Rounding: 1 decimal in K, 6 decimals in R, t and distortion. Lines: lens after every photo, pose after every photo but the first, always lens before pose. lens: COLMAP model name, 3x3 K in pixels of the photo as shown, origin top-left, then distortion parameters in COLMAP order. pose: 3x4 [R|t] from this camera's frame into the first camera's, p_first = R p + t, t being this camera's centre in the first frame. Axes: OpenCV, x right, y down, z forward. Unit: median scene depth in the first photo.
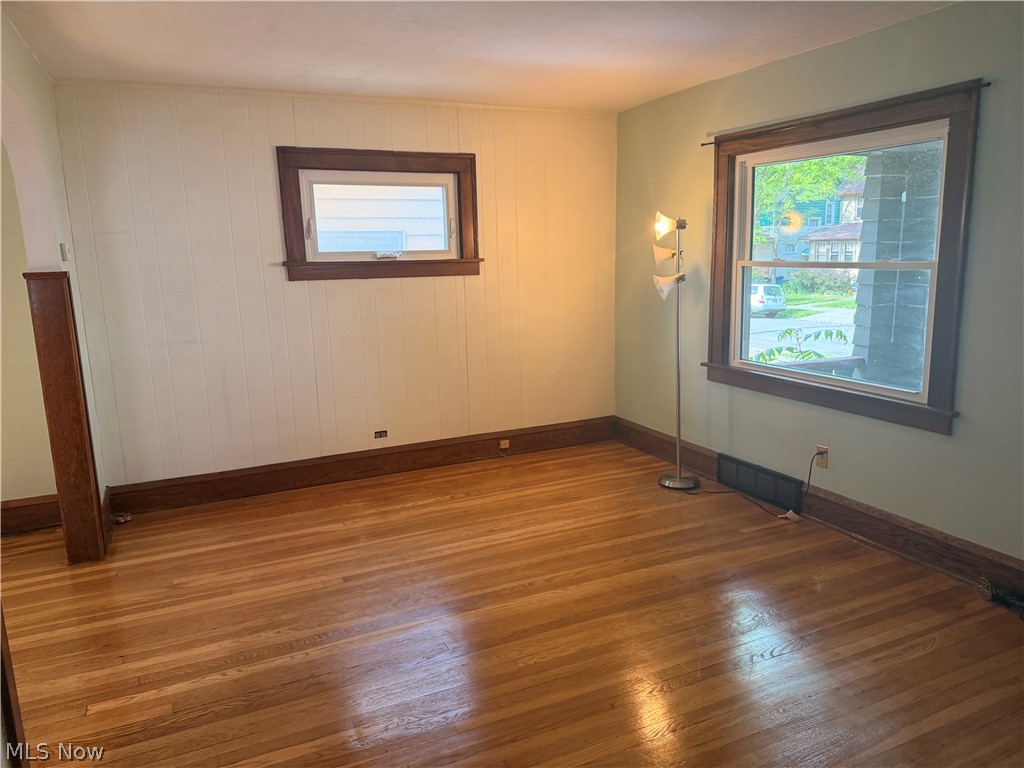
lens RADIAL K [[721.3, 0, 515.7], [0, 721.3, 386.9], [0, 0, 1]] dist [0.106353, -0.165922]
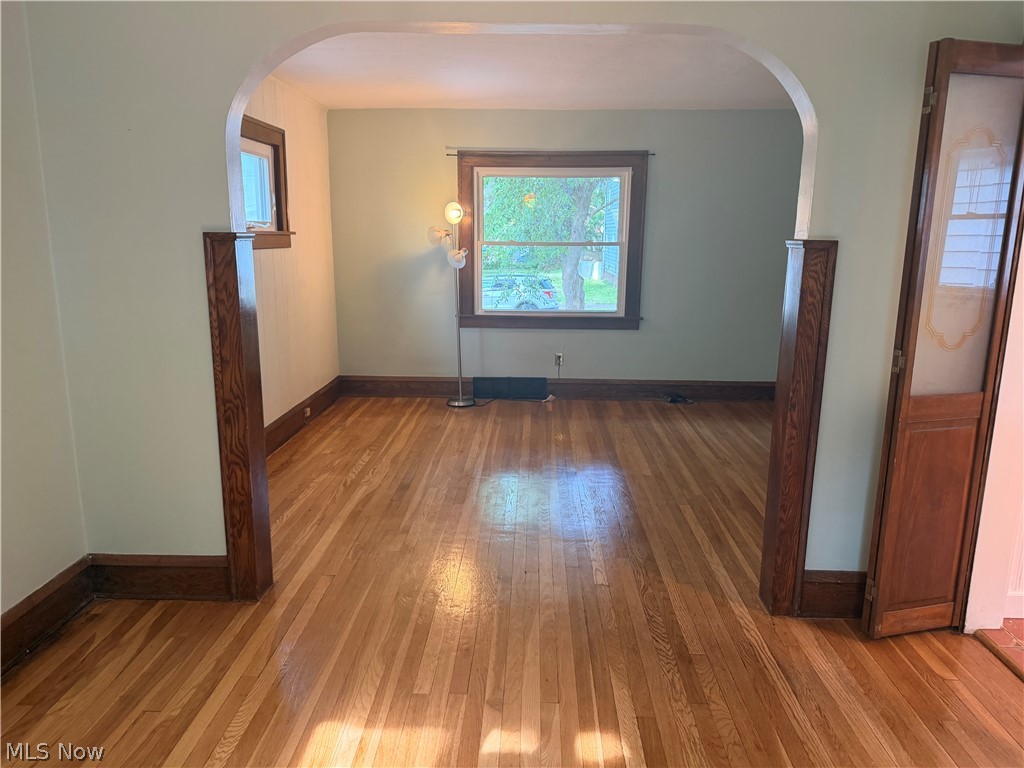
lens RADIAL K [[721.3, 0, 515.7], [0, 721.3, 386.9], [0, 0, 1]] dist [0.106353, -0.165922]
pose [[0.433398, -0.156278, 0.887549, -1.093744], [0.148221, 0.983799, 0.100848, -0.023504], [-0.888930, 0.087846, 0.449540, 0.347206]]
